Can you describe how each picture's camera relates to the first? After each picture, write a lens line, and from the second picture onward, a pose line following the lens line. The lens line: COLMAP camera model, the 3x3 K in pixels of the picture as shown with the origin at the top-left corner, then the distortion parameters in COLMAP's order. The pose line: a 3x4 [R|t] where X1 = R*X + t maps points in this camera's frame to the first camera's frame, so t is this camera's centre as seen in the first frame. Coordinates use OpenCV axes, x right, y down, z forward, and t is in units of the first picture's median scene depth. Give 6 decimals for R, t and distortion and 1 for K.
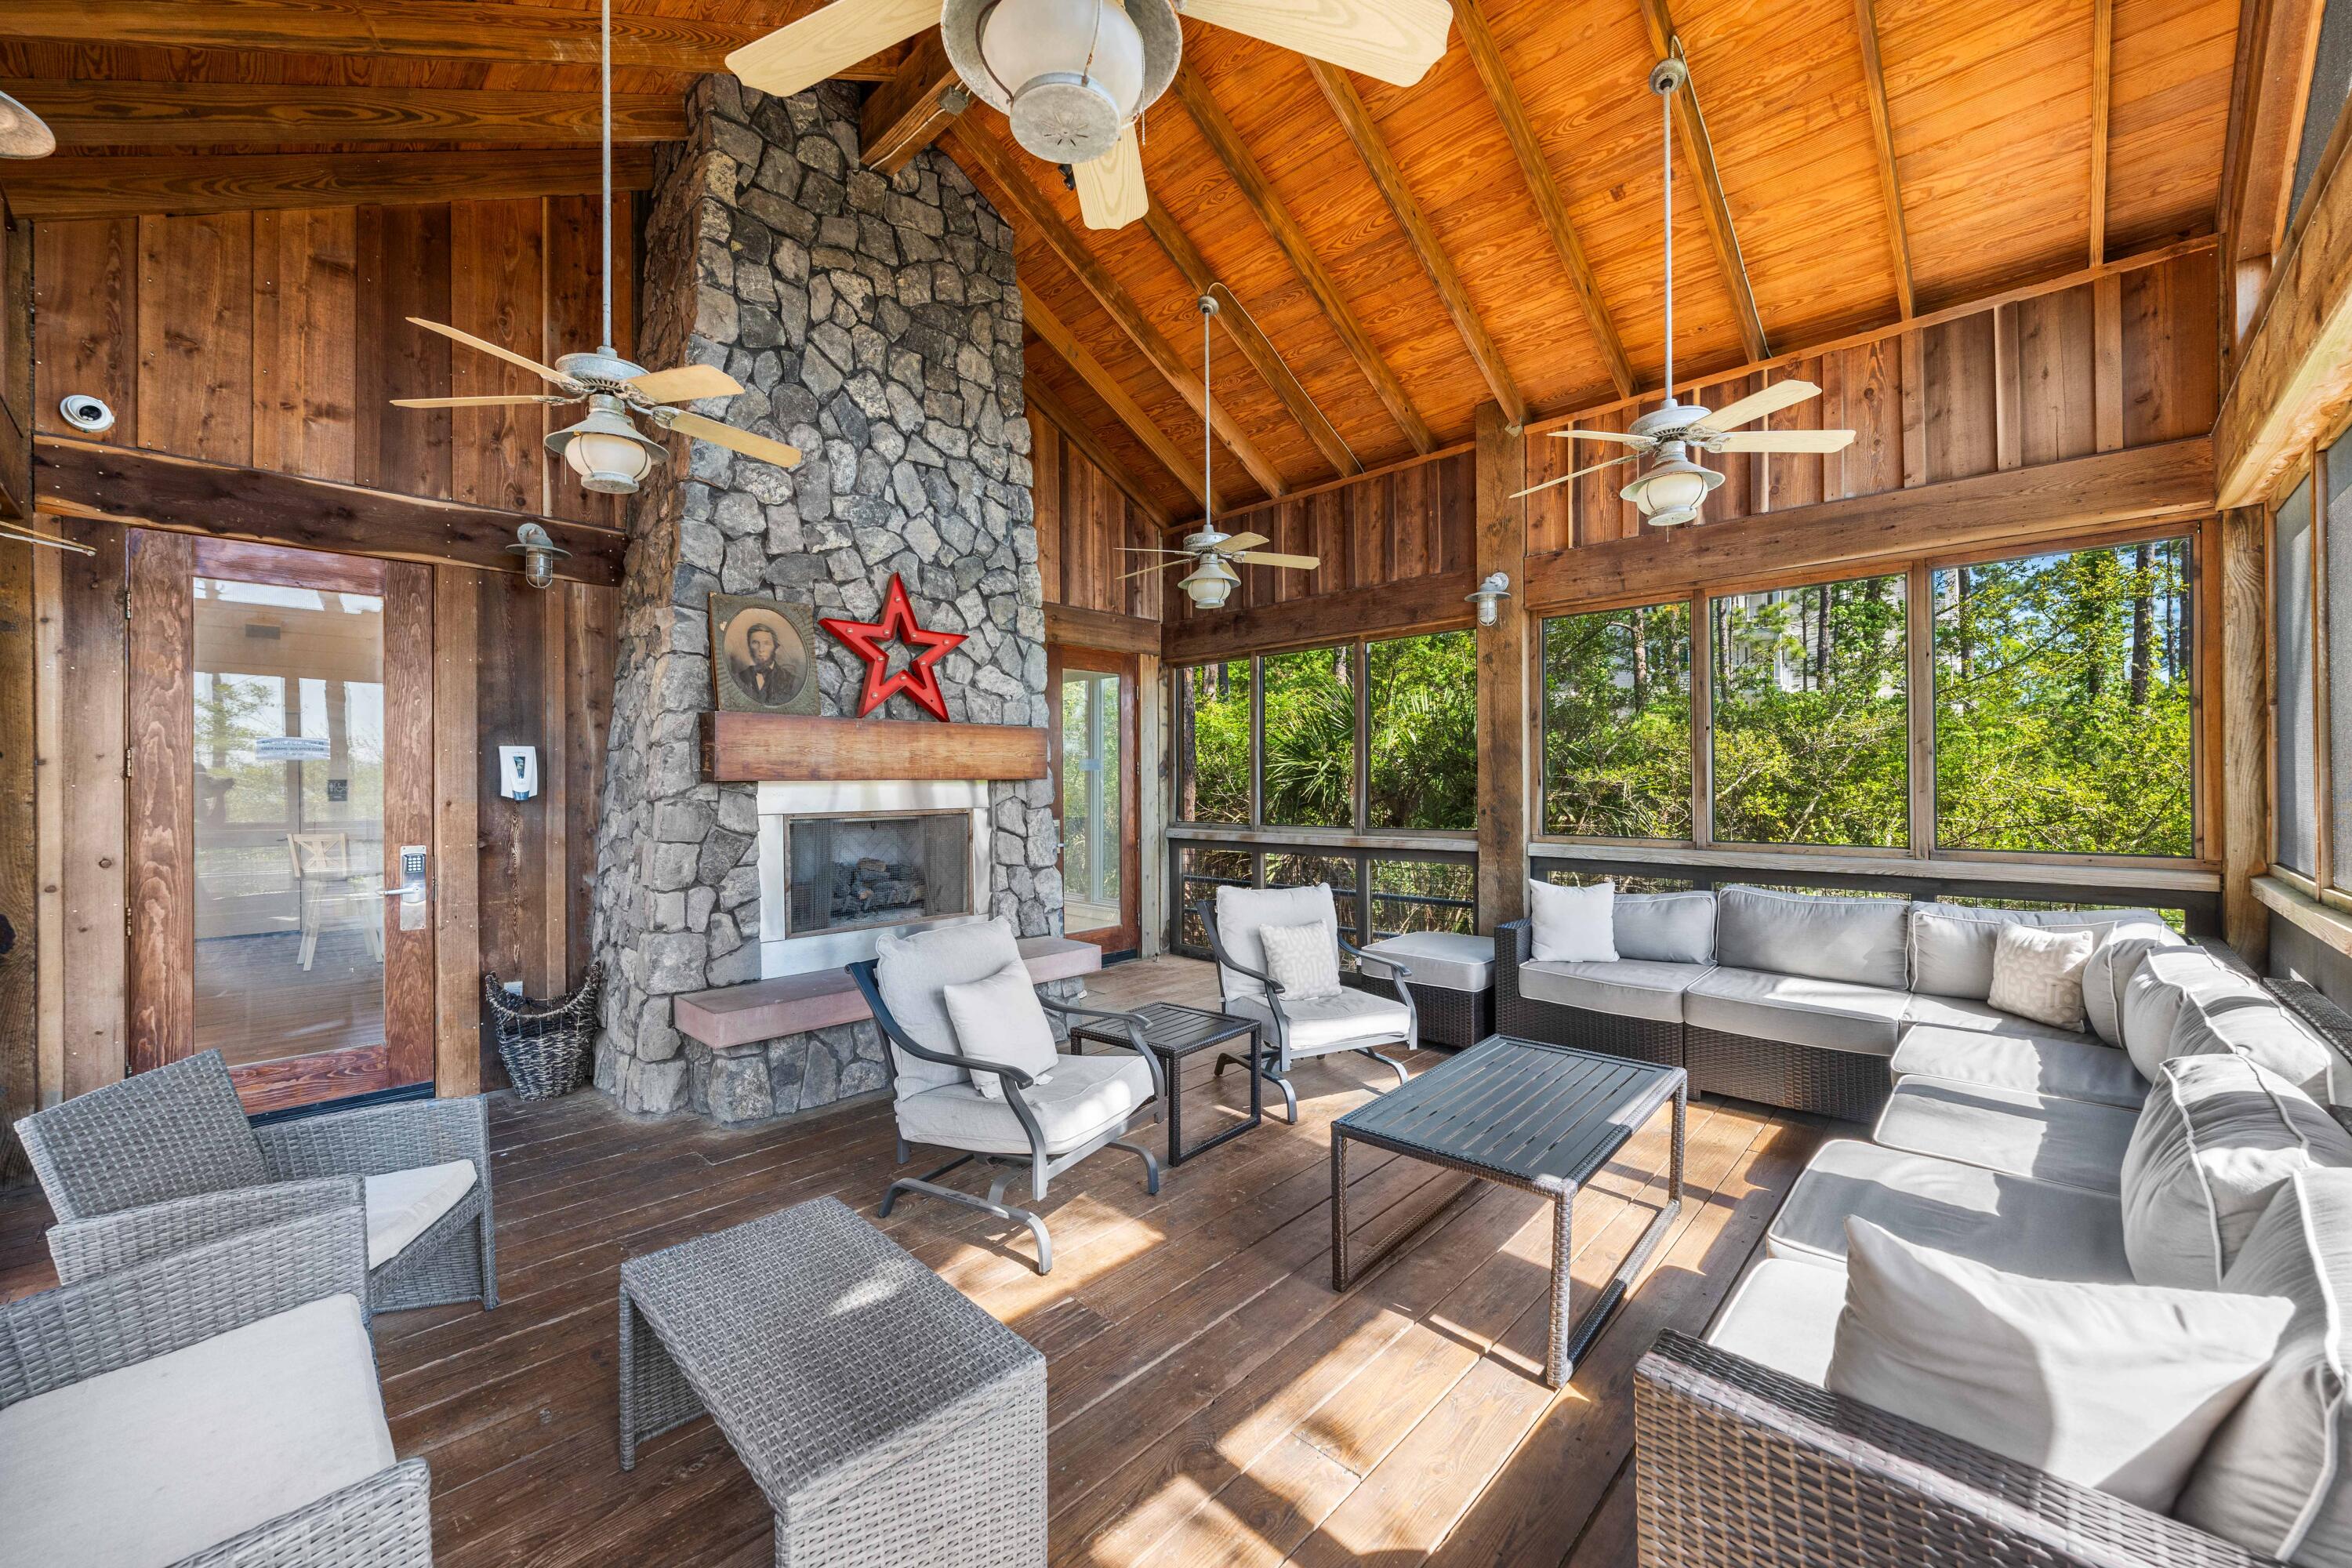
lens RADIAL K [[909.8, 0, 1177.8], [0, 909.8, 777.3], [0, 0, 1]] dist [0.001070, 0.000102]
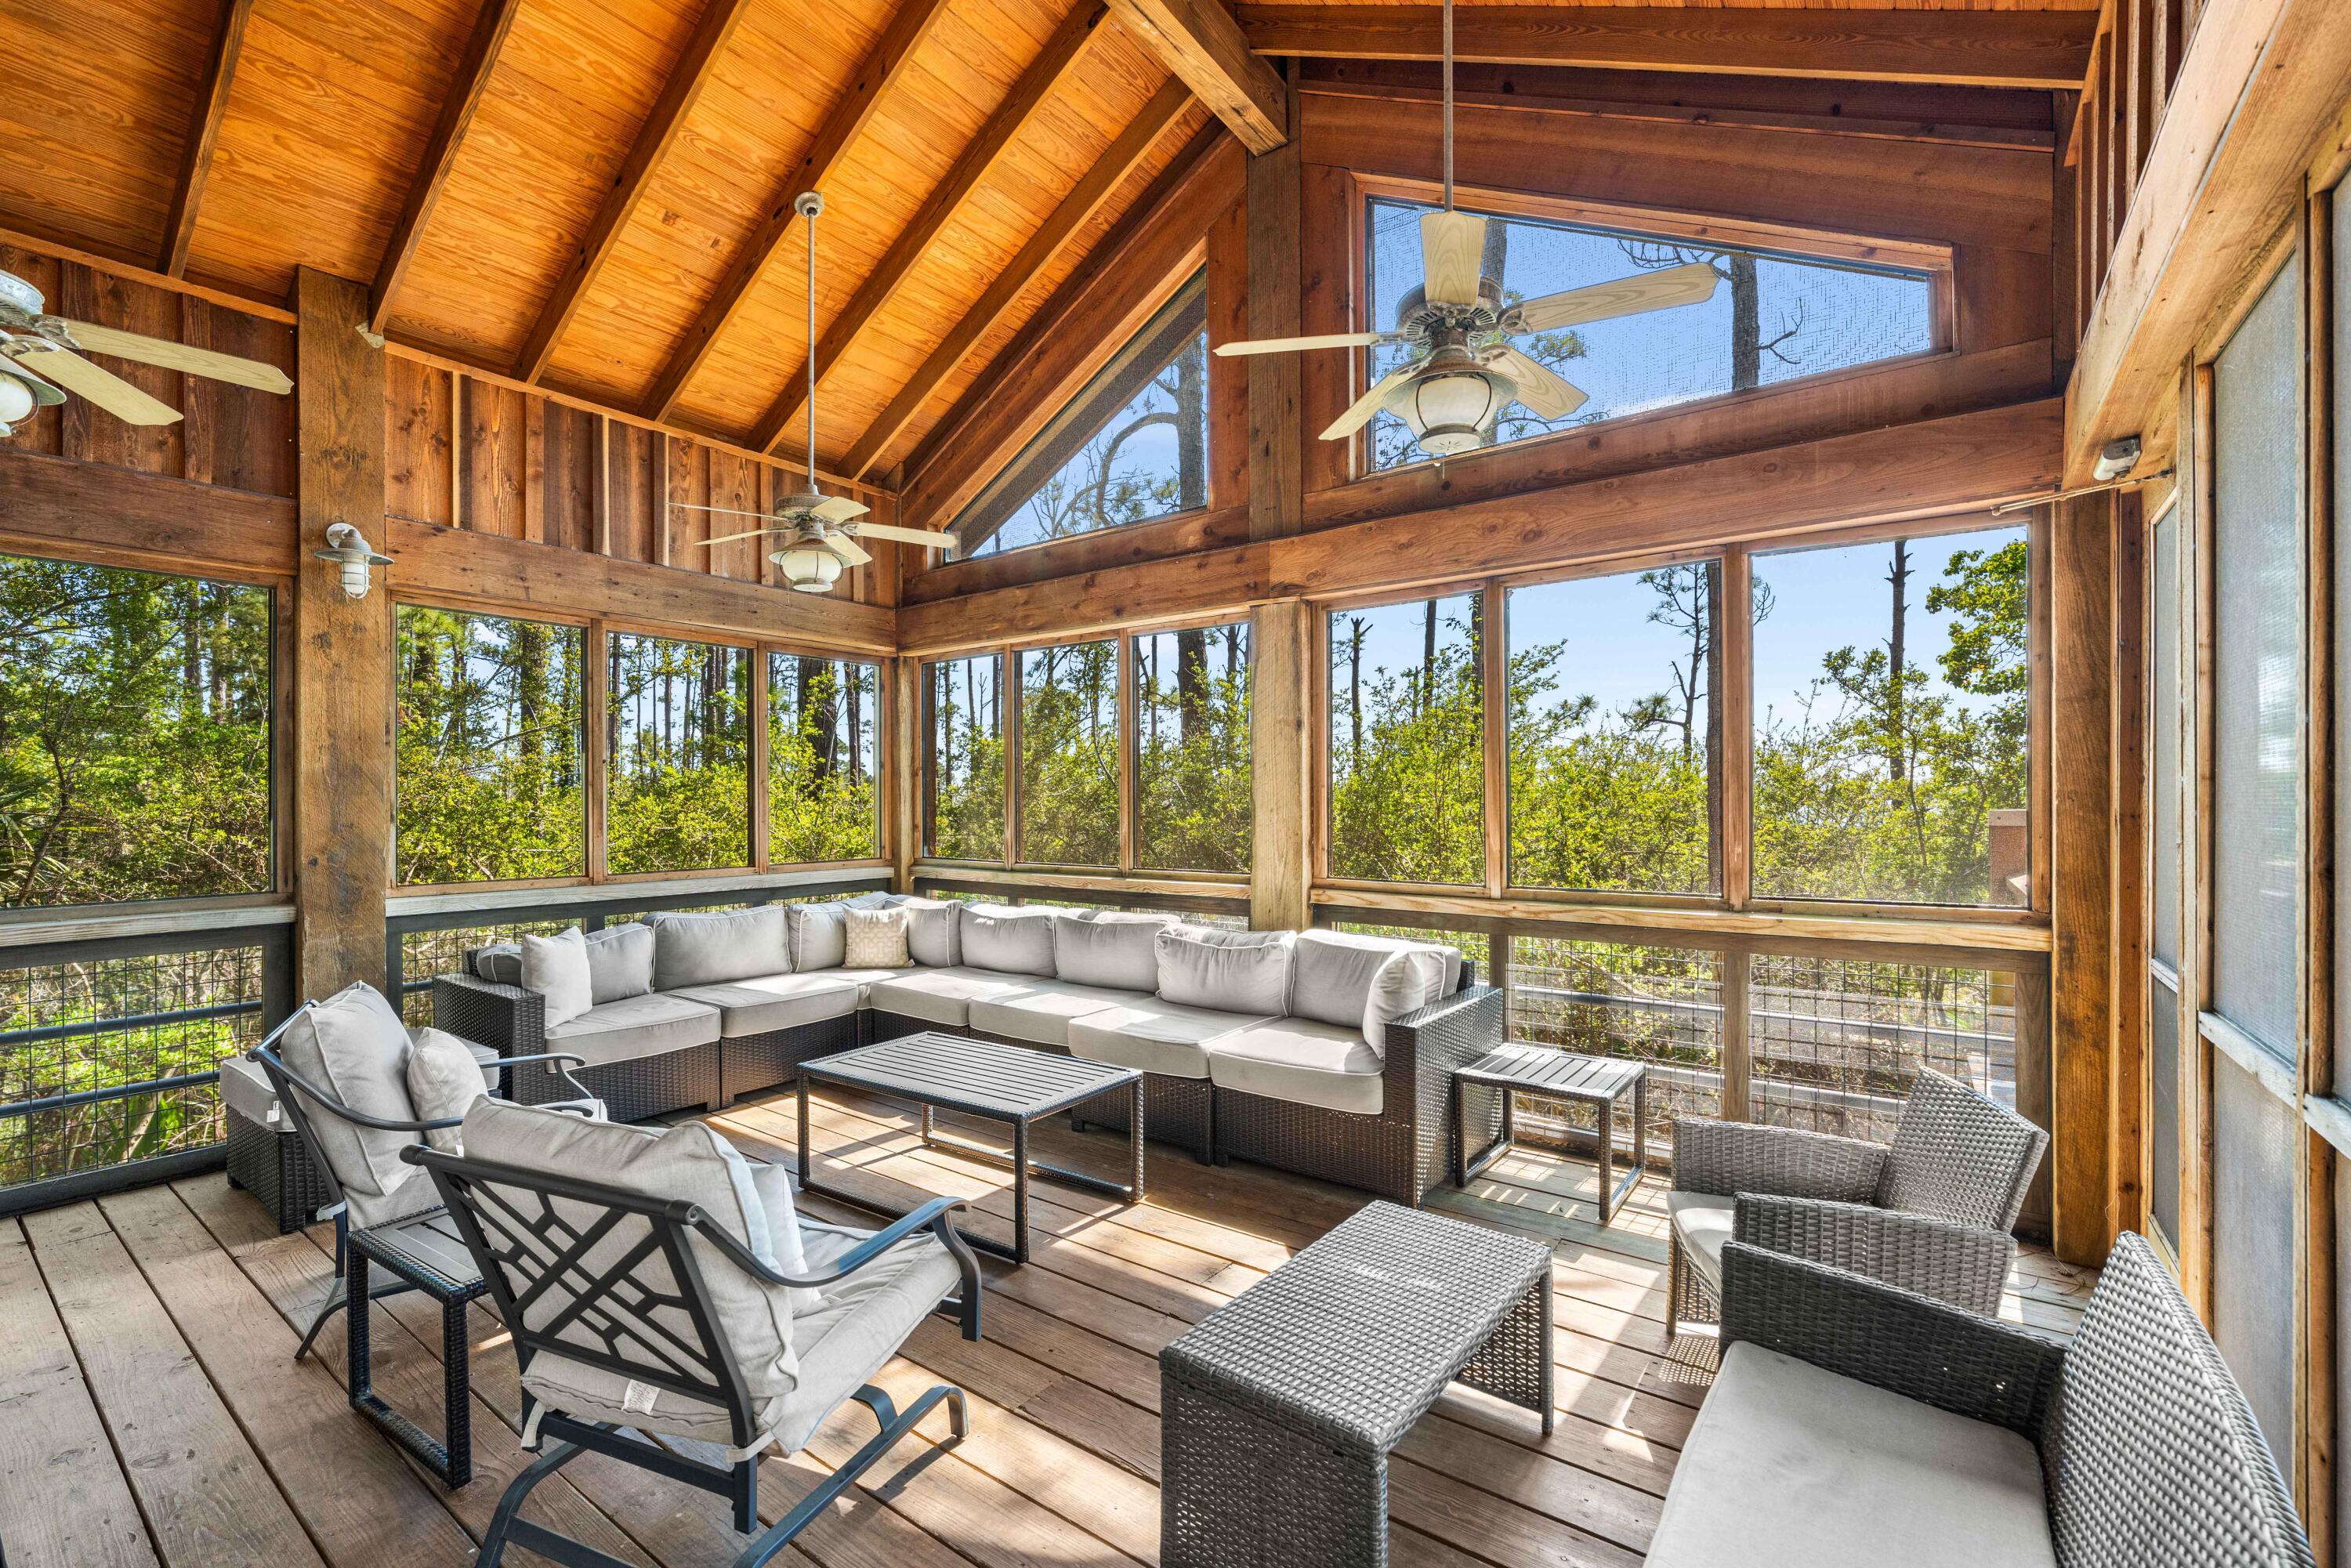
lens RADIAL K [[1003.8, 0, 1172.0], [0, 1003.8, 801.4], [0, 0, 1]] dist [0.004383, 0.000362]
pose [[-0.131783, 0.005887, 0.991261, -0.596165], [0.000817, 0.999983, -0.005830, -0.003571], [-0.991278, 0.000041, -0.131786, 0.543520]]
